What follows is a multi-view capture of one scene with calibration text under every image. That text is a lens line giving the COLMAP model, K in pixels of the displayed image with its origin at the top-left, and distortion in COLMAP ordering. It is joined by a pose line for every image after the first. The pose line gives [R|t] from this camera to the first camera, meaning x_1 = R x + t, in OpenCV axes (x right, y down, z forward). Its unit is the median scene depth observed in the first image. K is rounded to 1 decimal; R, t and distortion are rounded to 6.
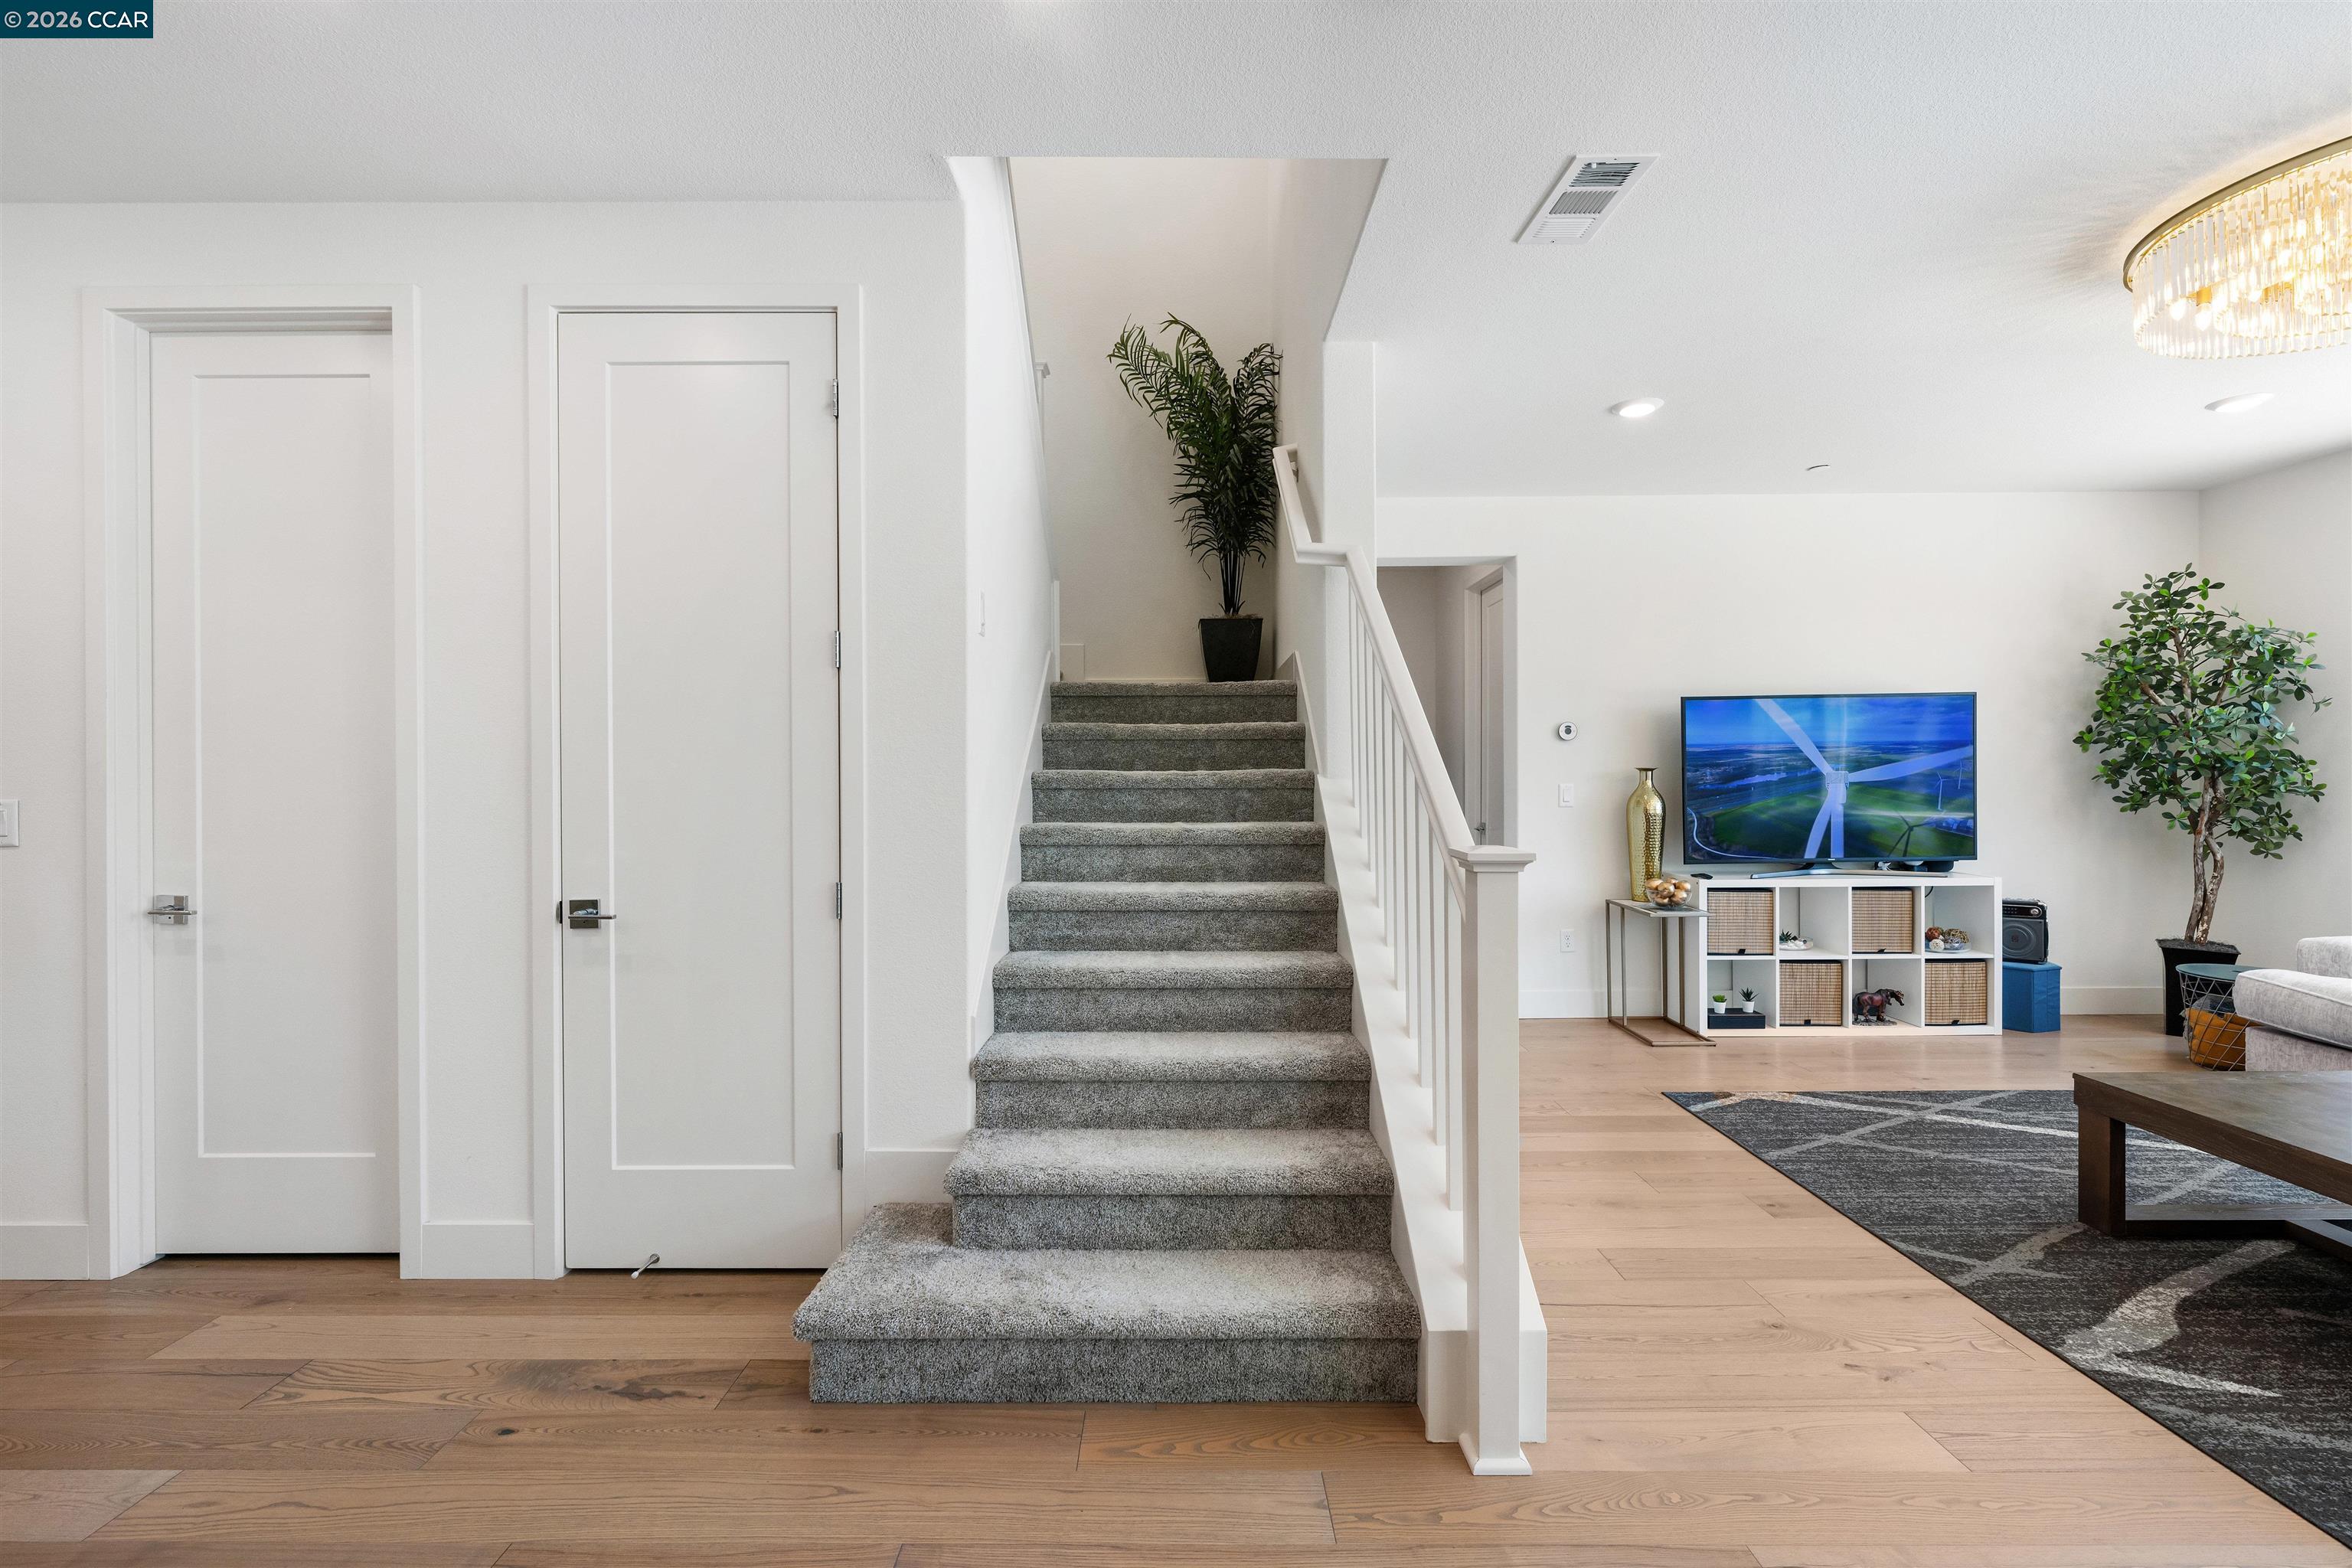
lens RADIAL K [[1008.7, 0, 1169.7], [0, 1008.7, 784.0], [0, 0, 1]] dist [-0.001630, 0.000090]
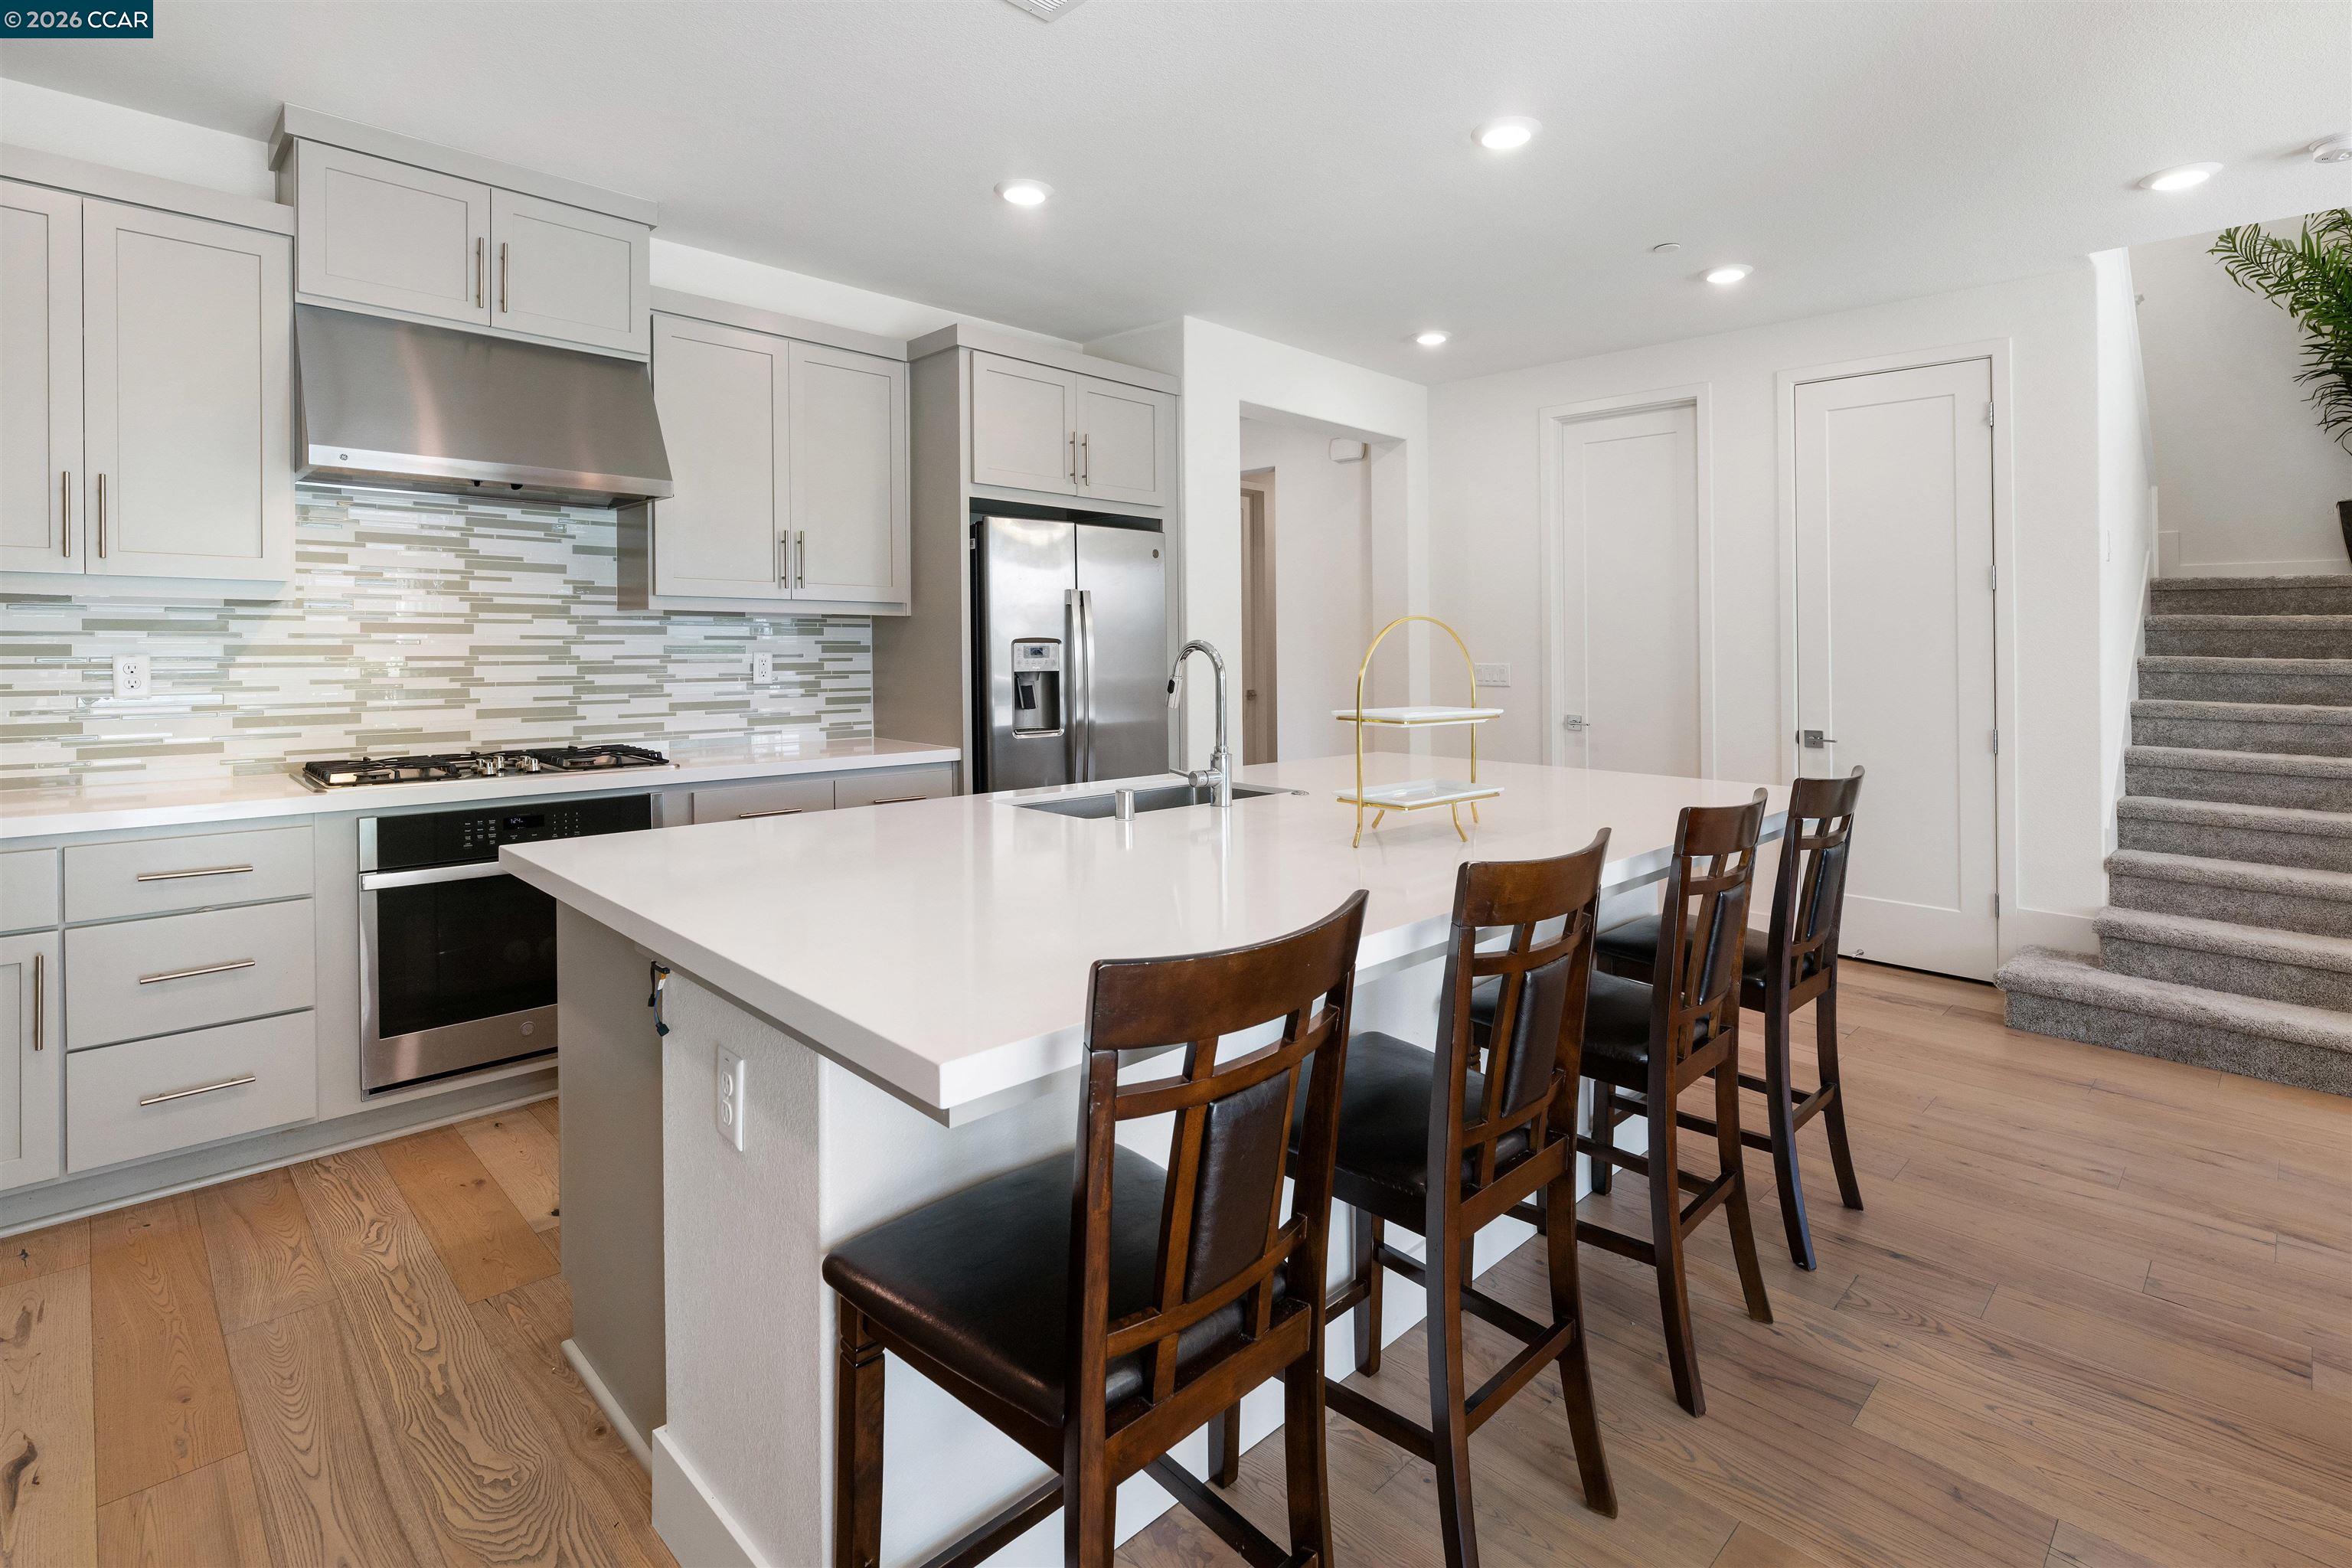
lens RADIAL K [[1135.8, 0, 1187.4], [0, 1135.8, 620.0], [0, 0, 1]] dist [-0.000133, -0.000037]
pose [[0.714743, -0.004504, -0.699373, 0.003136], [-0.015827, 0.999619, -0.022613, -0.009769], [0.699208, 0.027231, 0.714399, -0.911177]]
